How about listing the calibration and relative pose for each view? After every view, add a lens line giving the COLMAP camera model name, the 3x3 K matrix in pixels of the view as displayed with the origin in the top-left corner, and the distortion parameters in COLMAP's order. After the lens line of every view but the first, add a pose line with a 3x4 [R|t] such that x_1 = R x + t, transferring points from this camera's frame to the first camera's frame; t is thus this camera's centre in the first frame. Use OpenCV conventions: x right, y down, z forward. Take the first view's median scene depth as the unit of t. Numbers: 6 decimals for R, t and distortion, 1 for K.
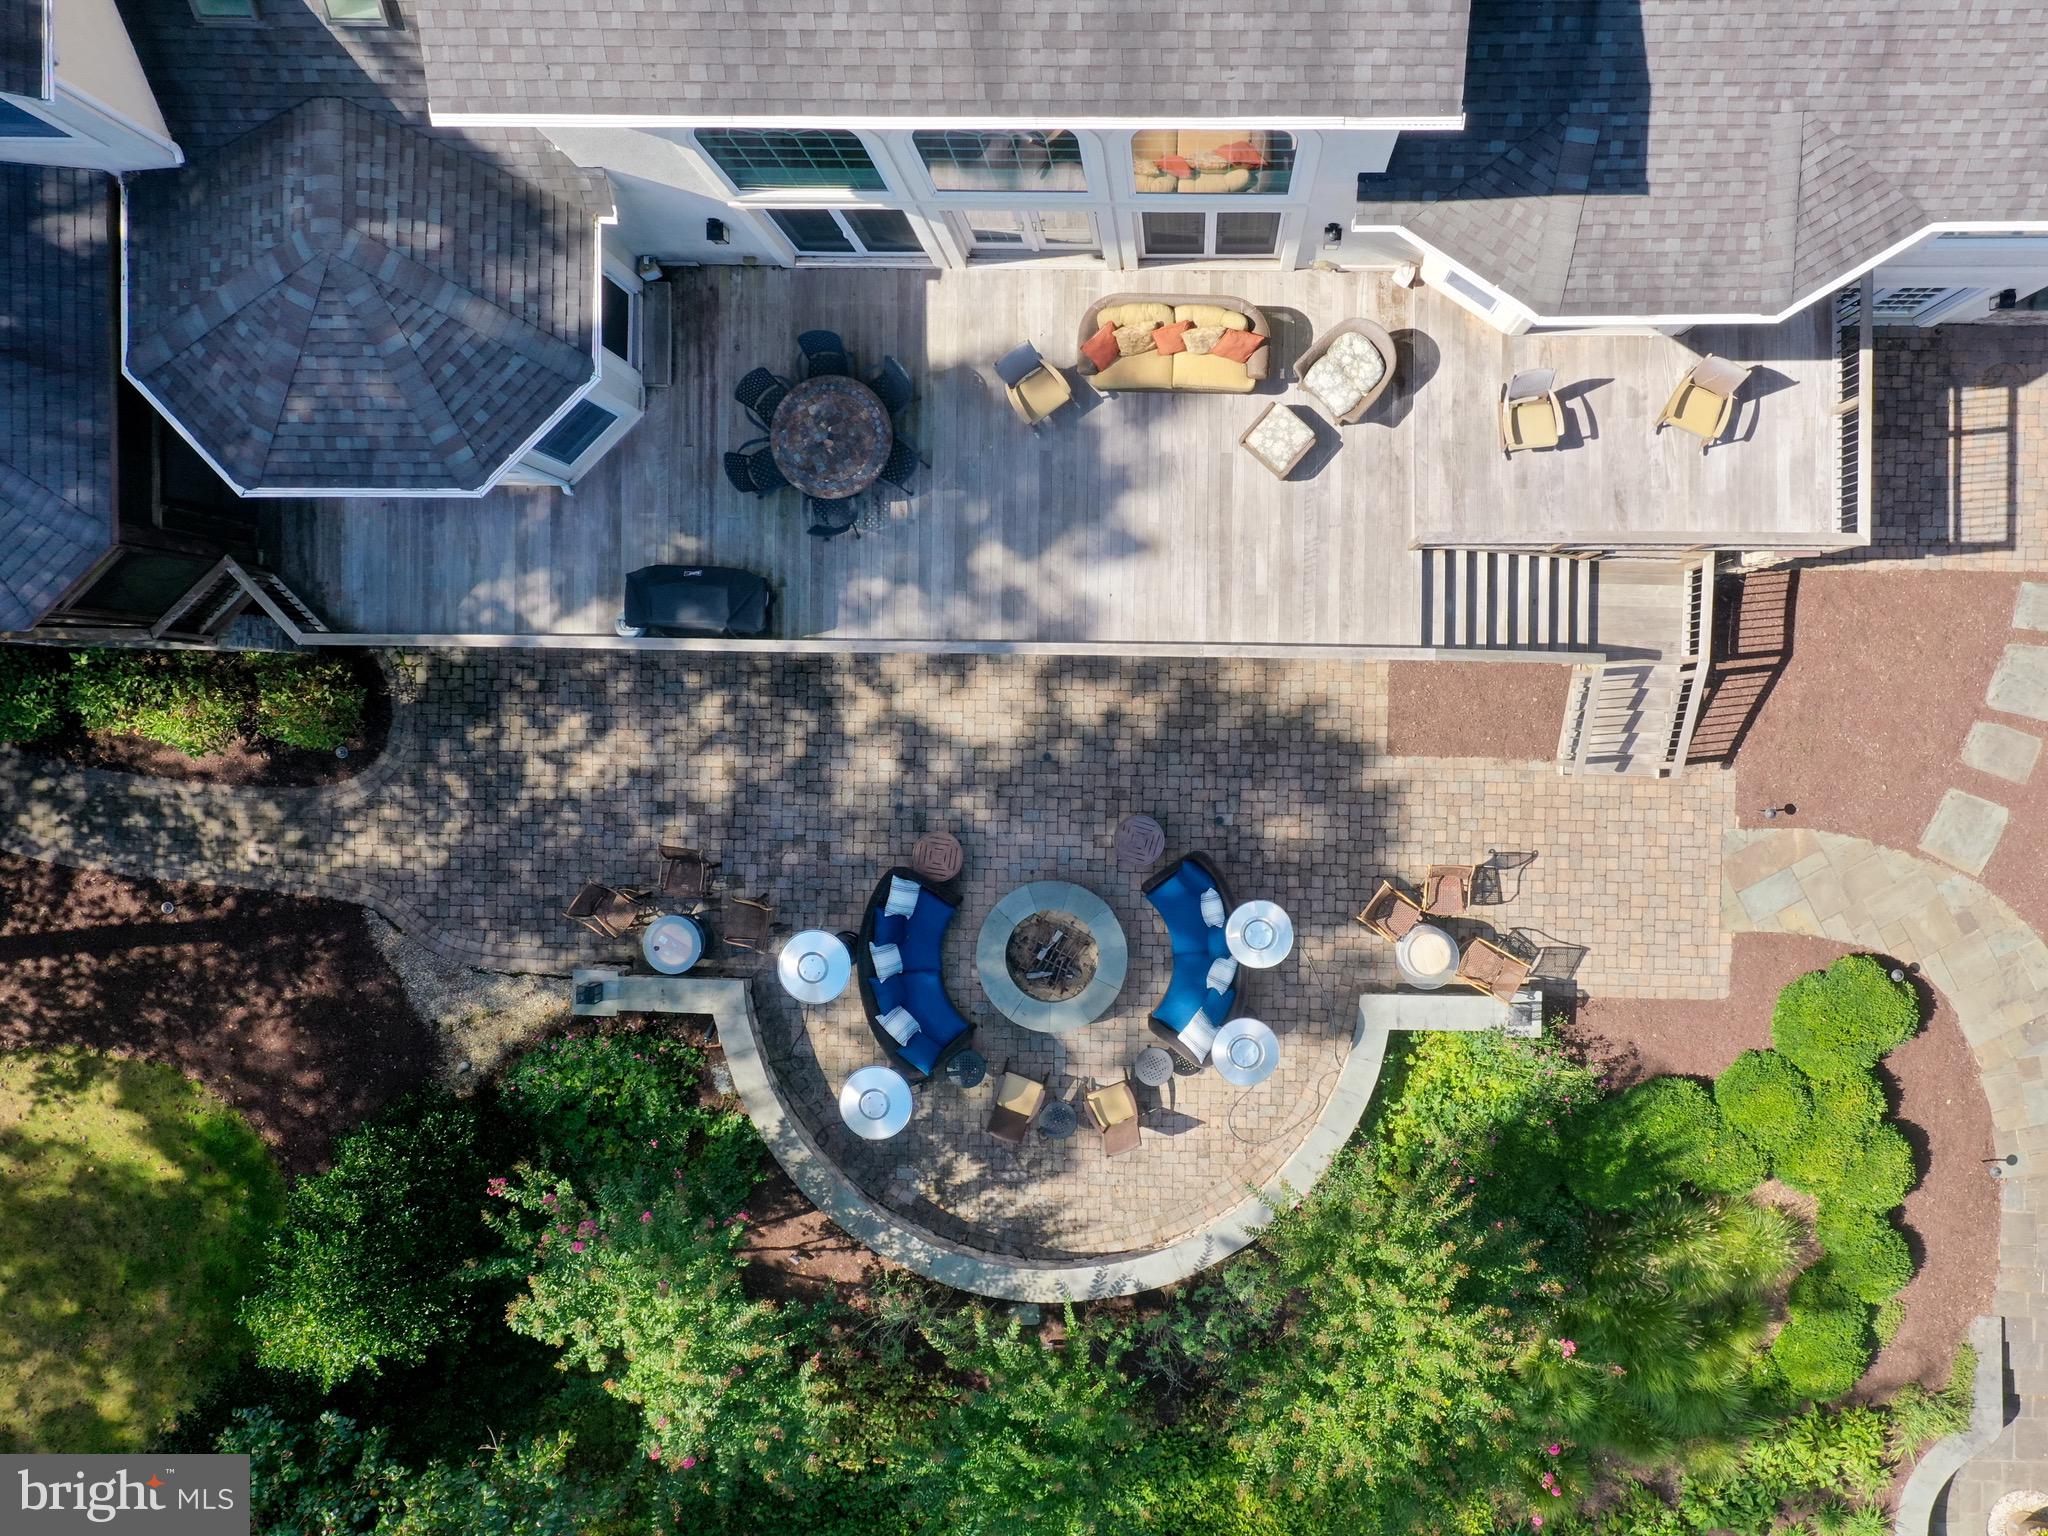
lens RADIAL K [[1901.9, 0, 1024.0], [0, 1901.9, 768.0], [0, 0, 1]] dist [0.001150, 0.000684]
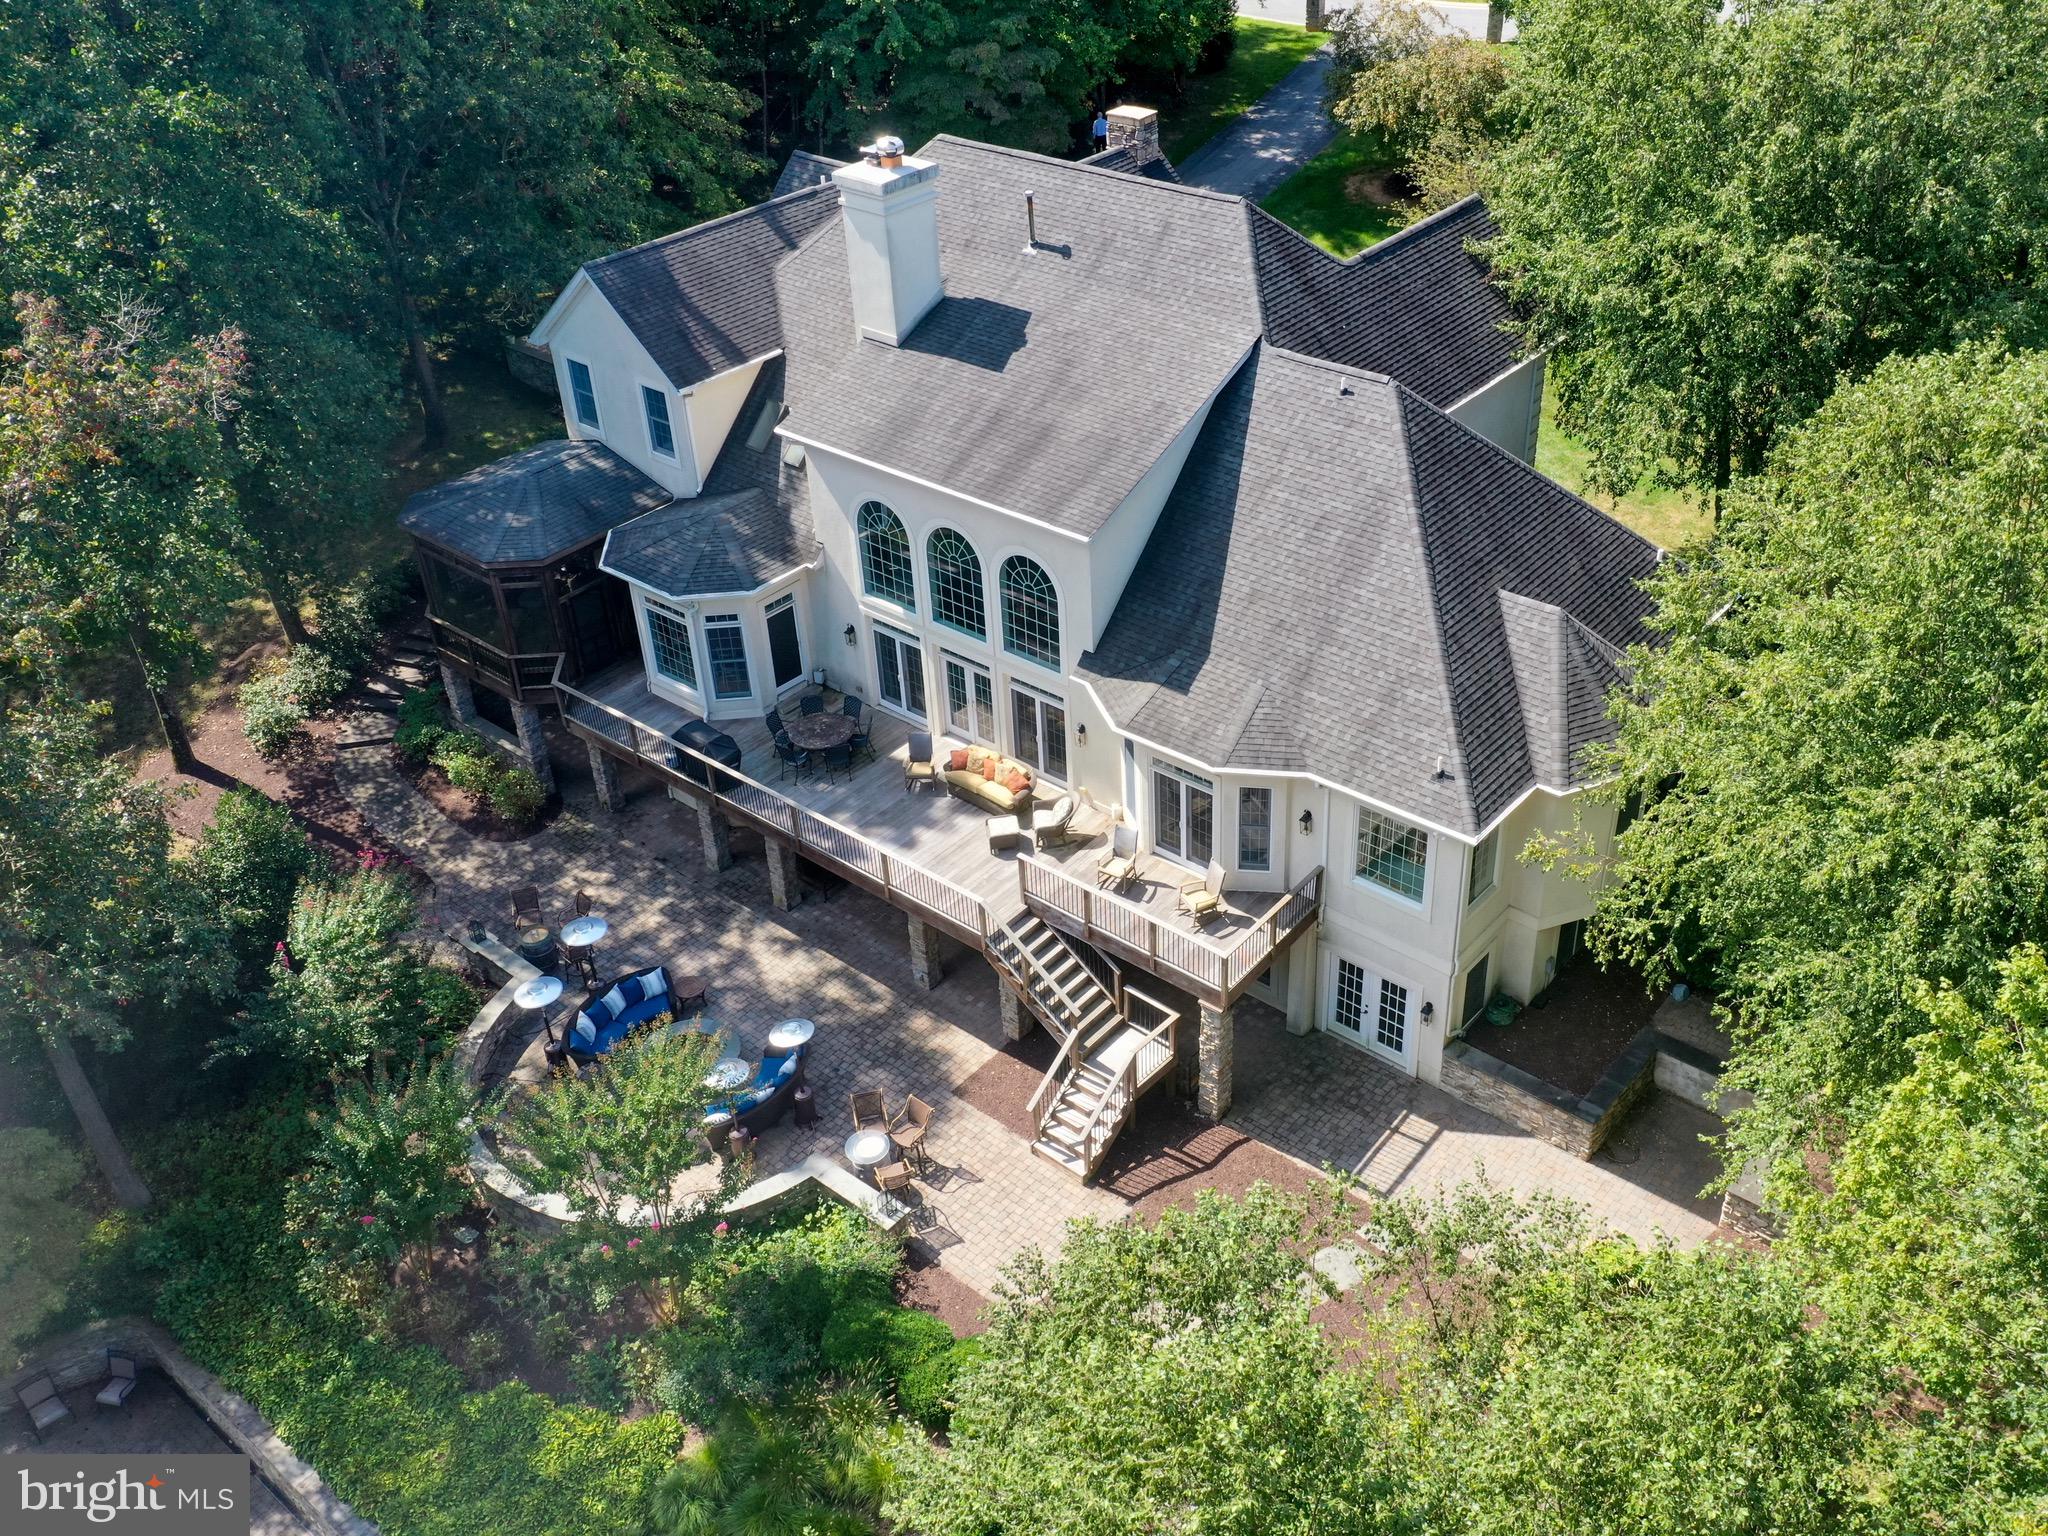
lens RADIAL K [[1856.8, 0, 1074.9], [0, 1856.8, 720.9], [0, 0, 1]] dist [0.045285, 0.003167]
pose [[0.774621, 0.365112, -0.516387, 1.022567], [-0.631870, 0.412596, -0.656129, 0.856843], [-0.026502, 0.834541, 0.550309, -0.022588]]
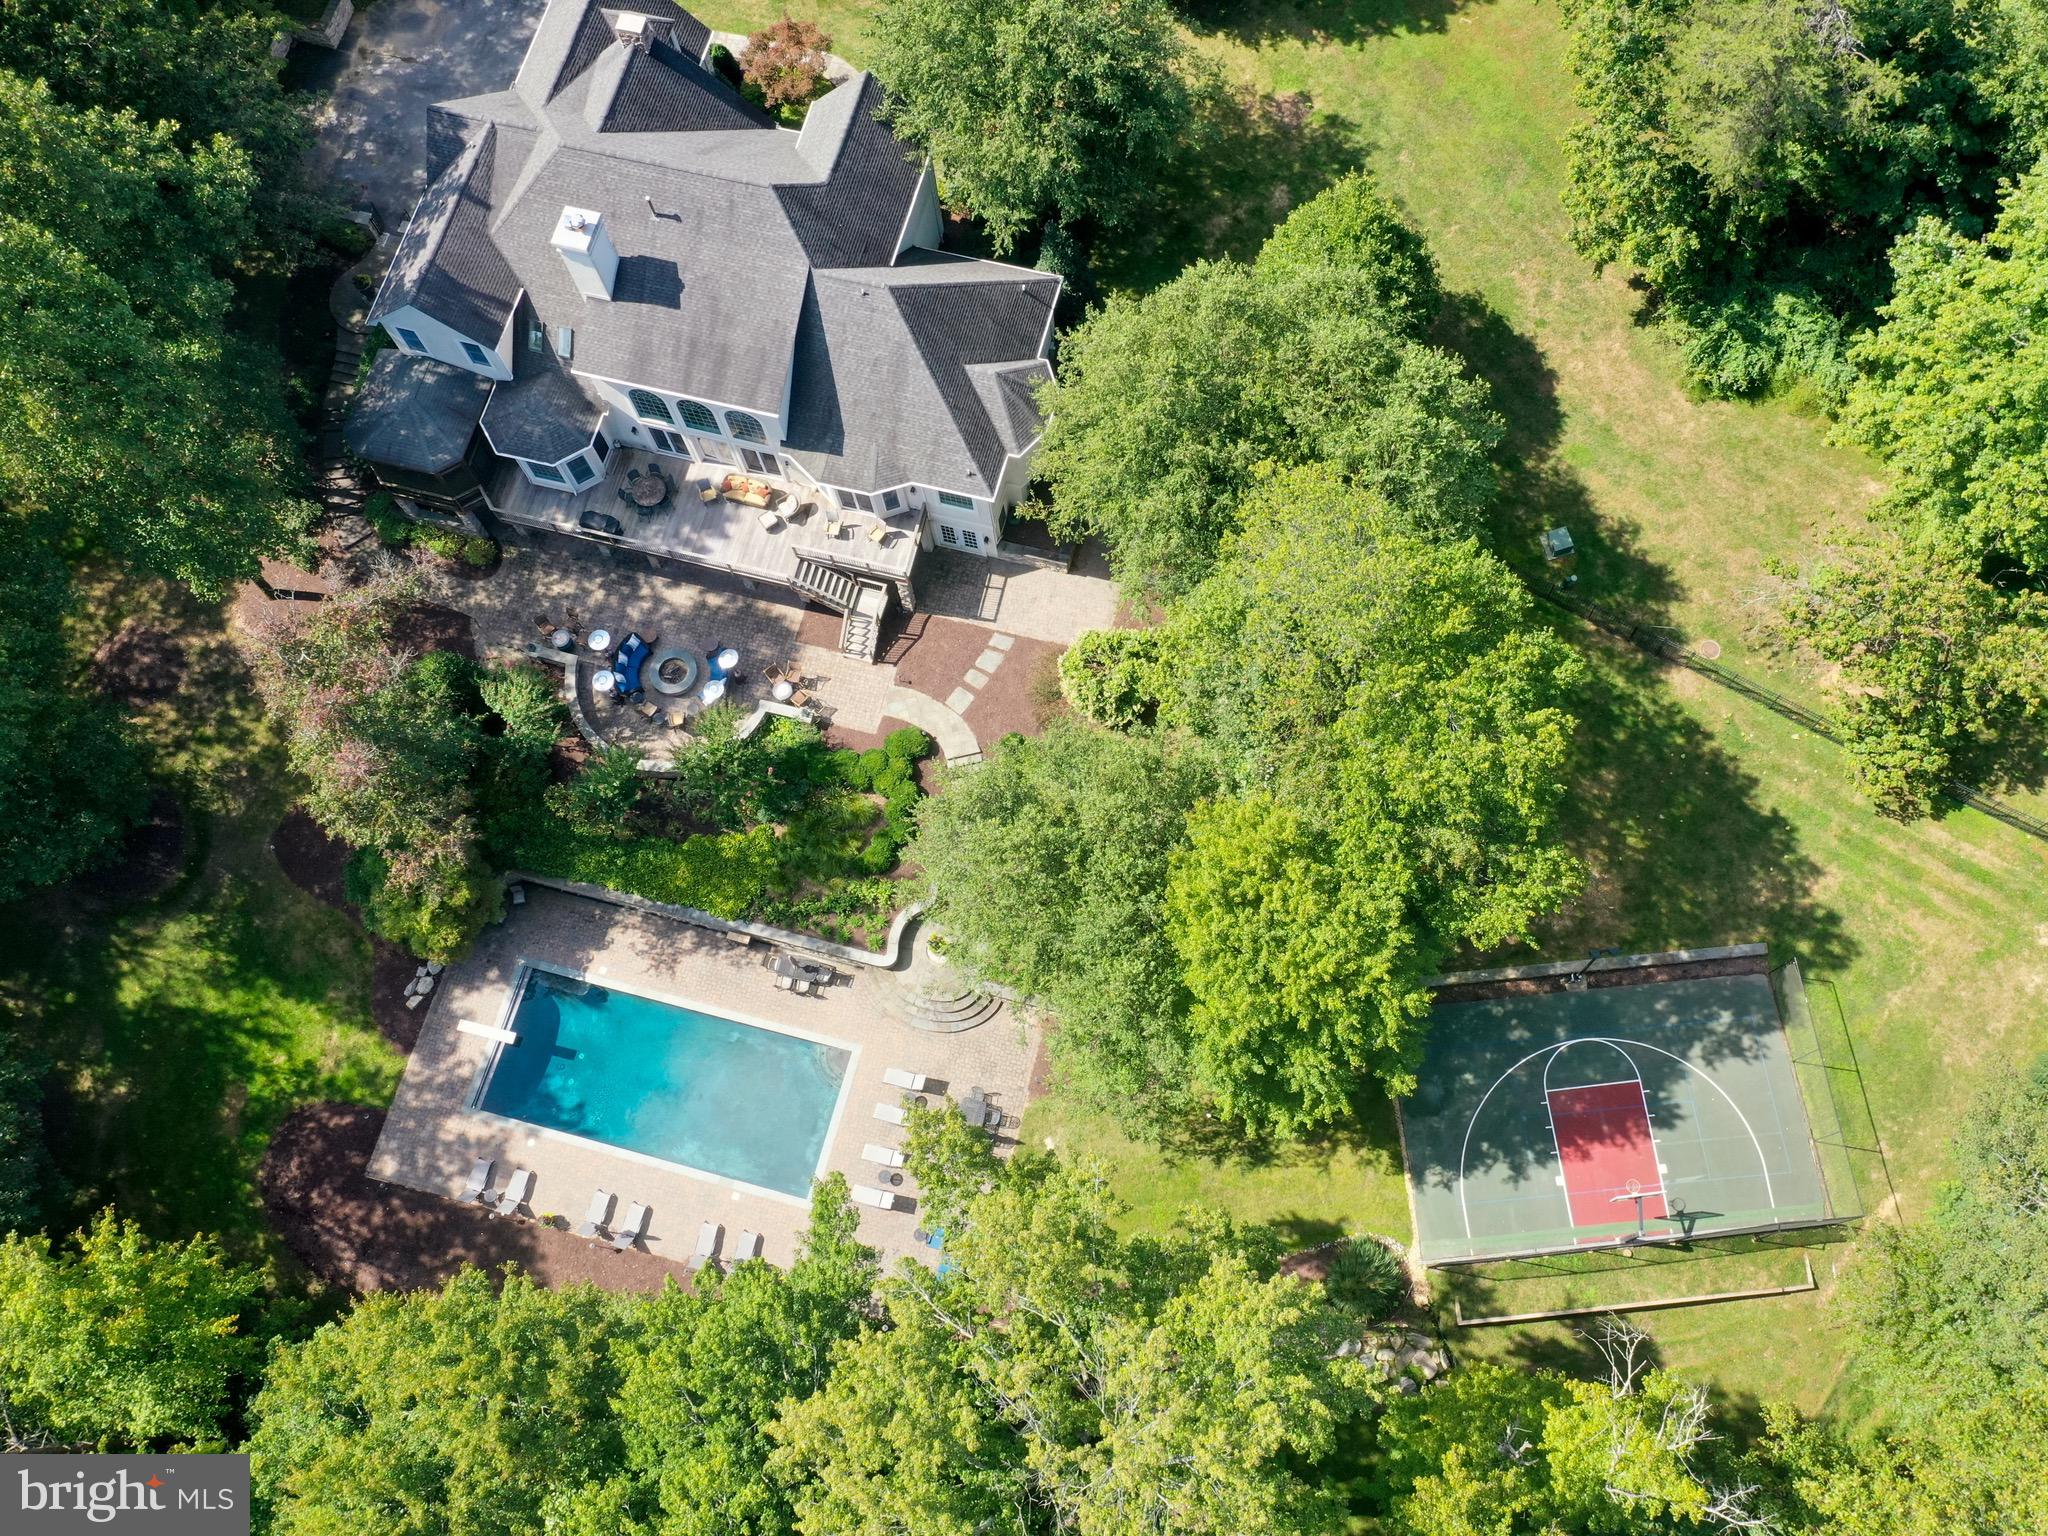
lens RADIAL K [[1856.8, 0, 1074.9], [0, 1856.8, 720.9], [0, 0, 1]] dist [0.045285, 0.003167]
pose [[0.969358, 0.234445, -0.073350, 1.036149], [-0.244952, 0.899985, -0.360591, 1.285842], [-0.018525, 0.367509, 0.929836, -2.125693]]
